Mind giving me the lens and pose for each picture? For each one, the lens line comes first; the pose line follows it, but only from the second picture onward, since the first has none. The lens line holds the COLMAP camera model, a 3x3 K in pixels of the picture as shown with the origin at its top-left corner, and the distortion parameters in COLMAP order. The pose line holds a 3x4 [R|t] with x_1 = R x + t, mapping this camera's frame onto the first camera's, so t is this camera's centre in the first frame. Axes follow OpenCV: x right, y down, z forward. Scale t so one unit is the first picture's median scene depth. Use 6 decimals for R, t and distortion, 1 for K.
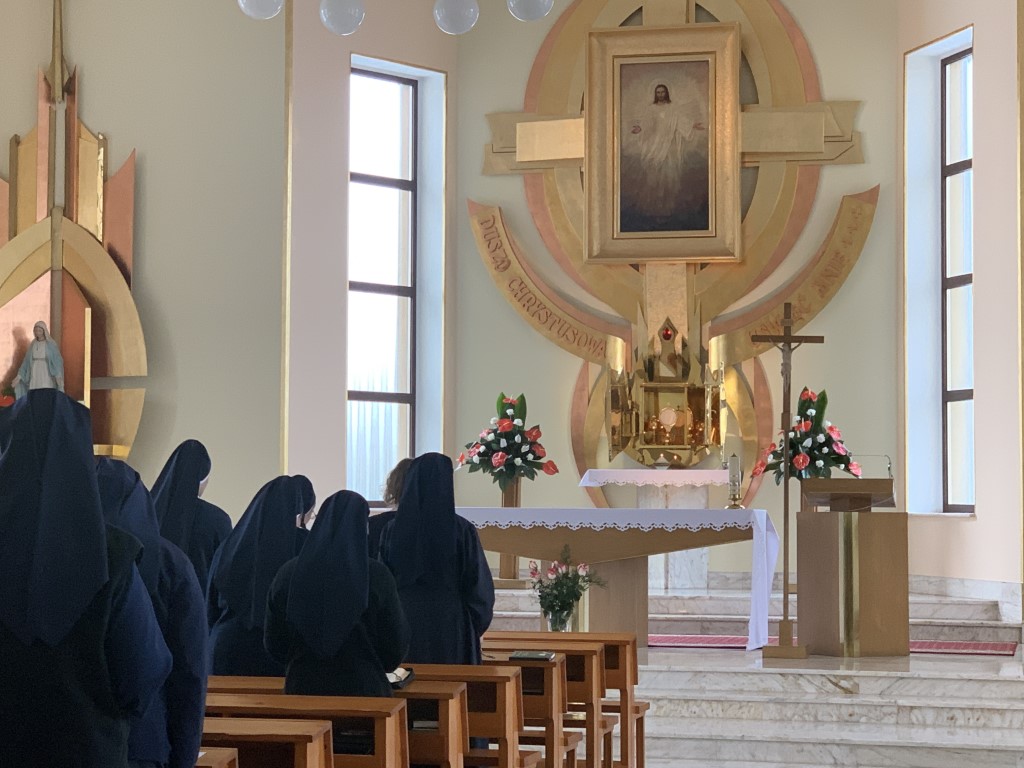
lens RADIAL K [[2254.9, 0, 510.5], [0, 2254.9, 365.1], [0, 0, 1]] dist [0.031888, 0.720774]
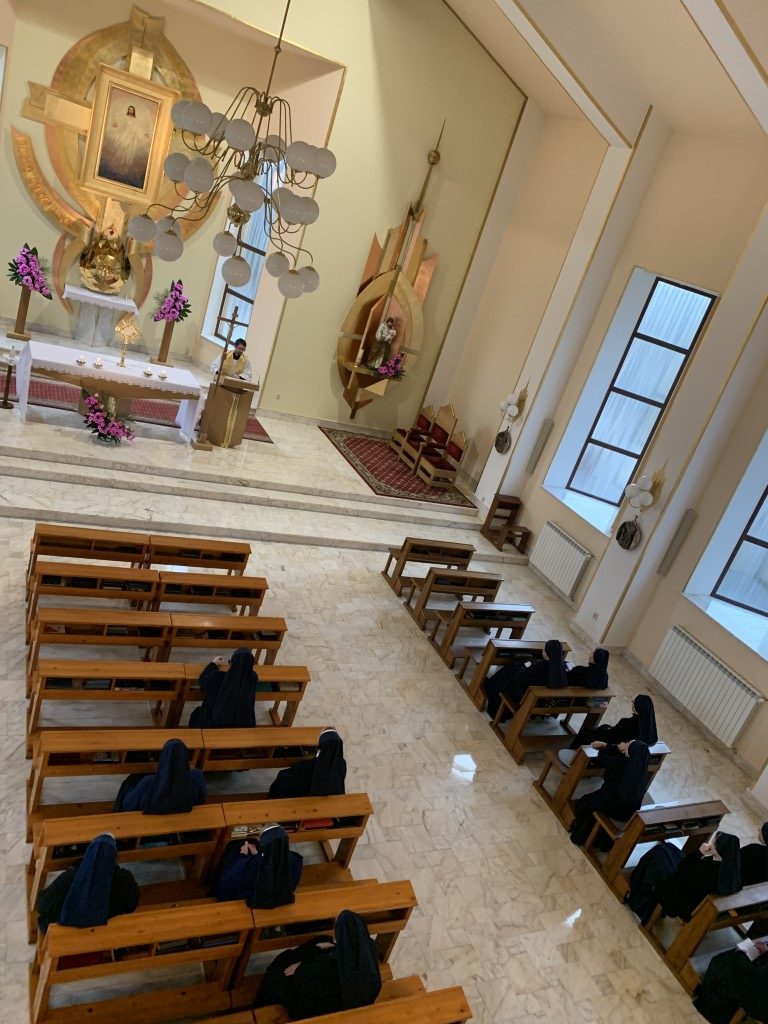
lens RADIAL K [[778.5, 0, 387.6], [0, 778.5, 506.8], [0, 0, 1]] dist [0.075440, -0.101500]
pose [[0.760021, -0.000170, 0.649898, -0.221091], [-0.331909, 0.859652, 0.388374, -0.169177], [-0.558753, -0.510880, 0.653297, 0.236478]]
